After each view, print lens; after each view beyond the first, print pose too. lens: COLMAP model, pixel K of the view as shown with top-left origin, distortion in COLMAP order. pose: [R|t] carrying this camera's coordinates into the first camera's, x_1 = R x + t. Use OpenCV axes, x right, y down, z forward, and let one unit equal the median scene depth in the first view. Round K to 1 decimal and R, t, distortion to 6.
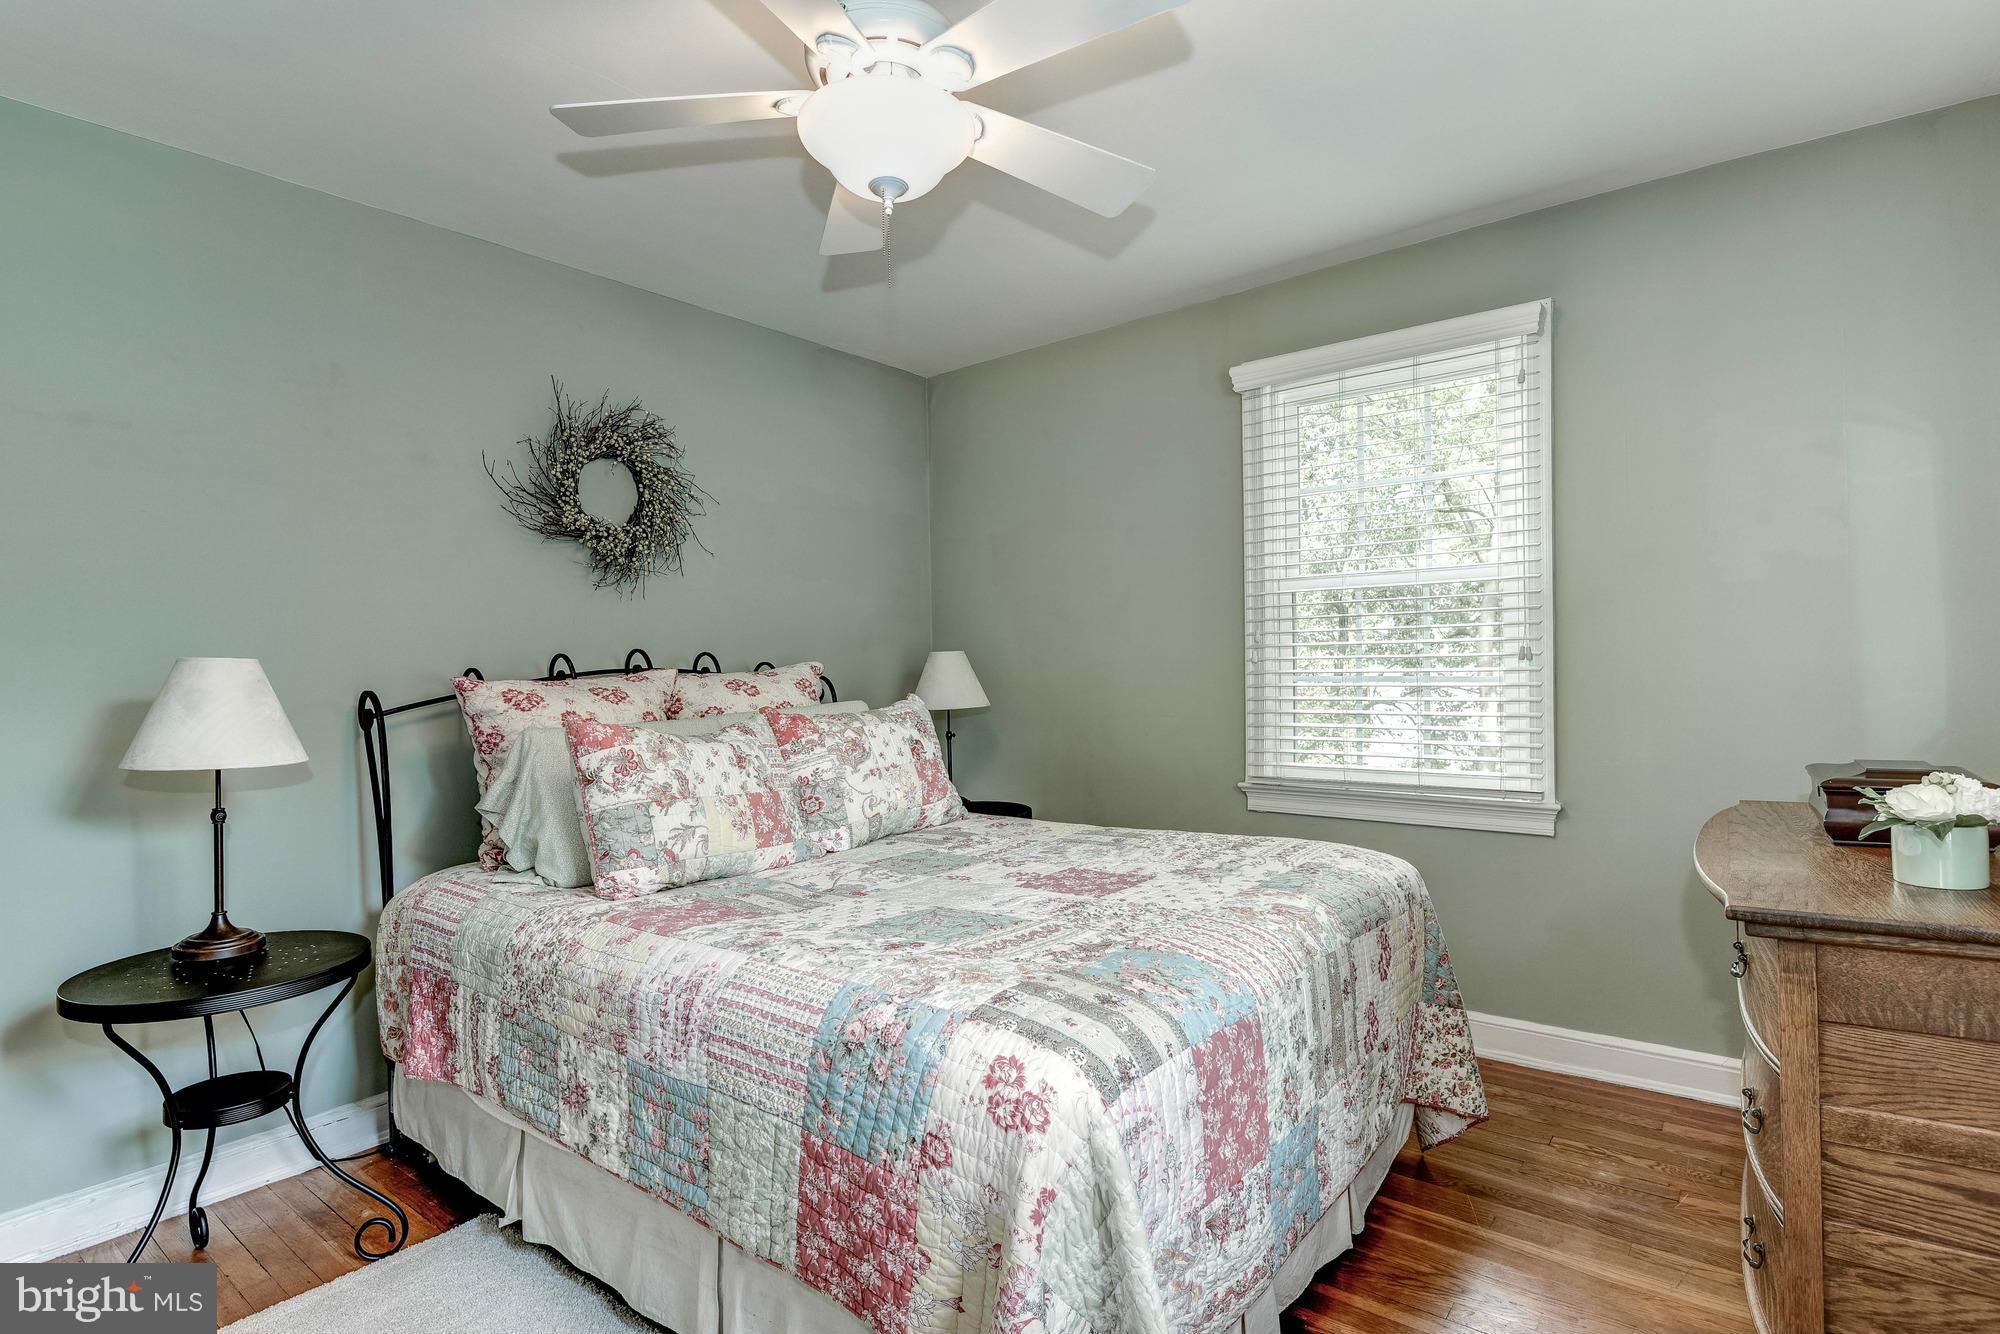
lens RADIAL K [[976.0, 0, 1000.0], [0, 976.0, 667.0], [0, 0, 1]] dist [-0.001803, -0.002601]
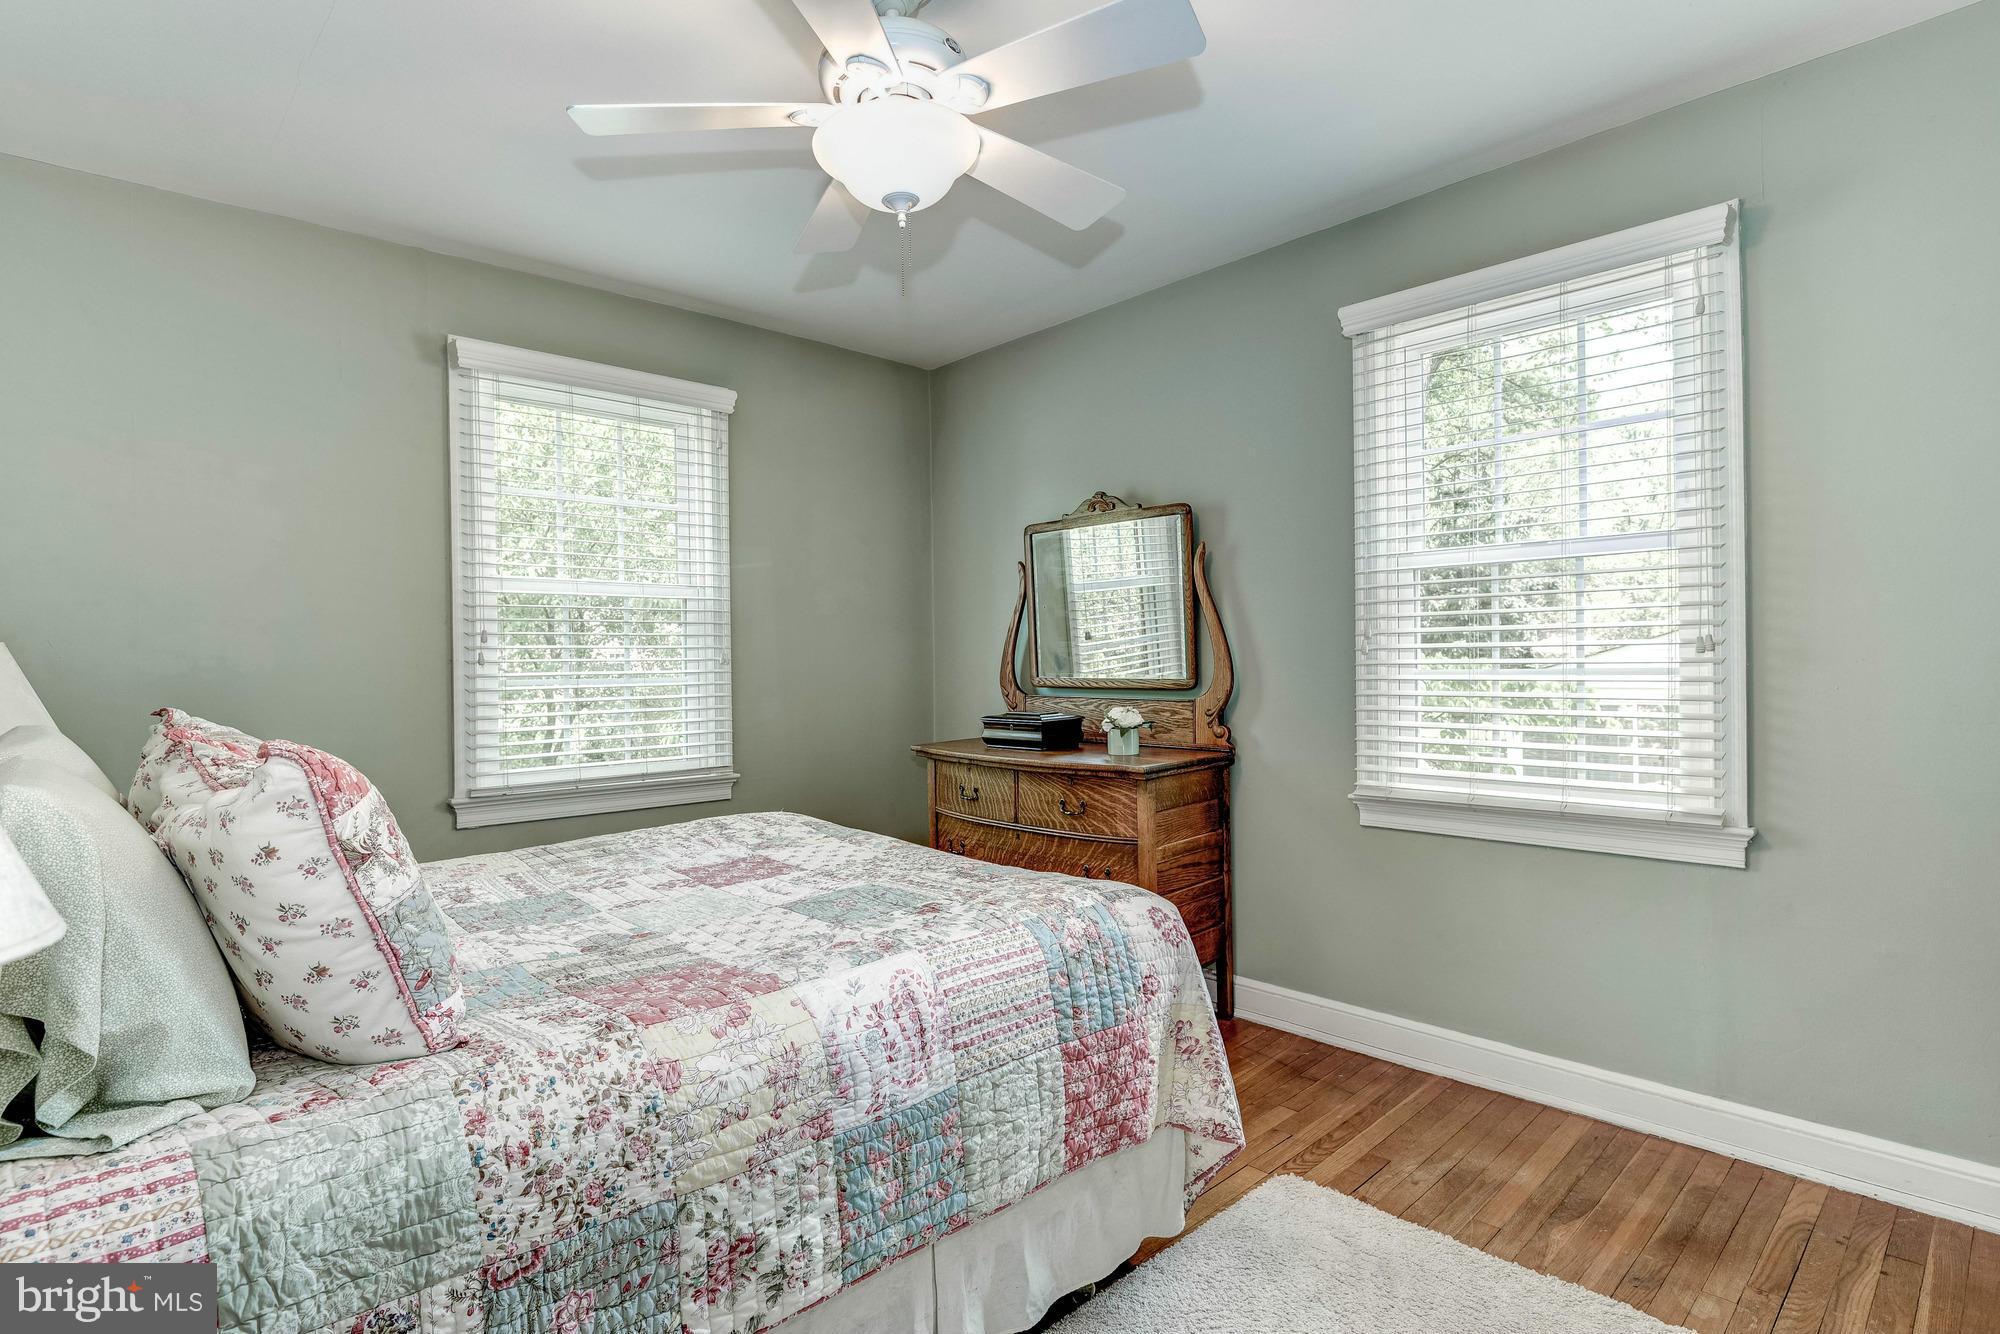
lens RADIAL K [[976.0, 0, 1000.0], [0, 976.0, 667.0], [0, 0, 1]] dist [-0.001803, -0.002601]
pose [[0.170883, 0.009750, 0.985243, -1.177297], [0.014628, 0.999816, -0.012431, 0.032040], [-0.985183, 0.016536, 0.170709, 0.745673]]
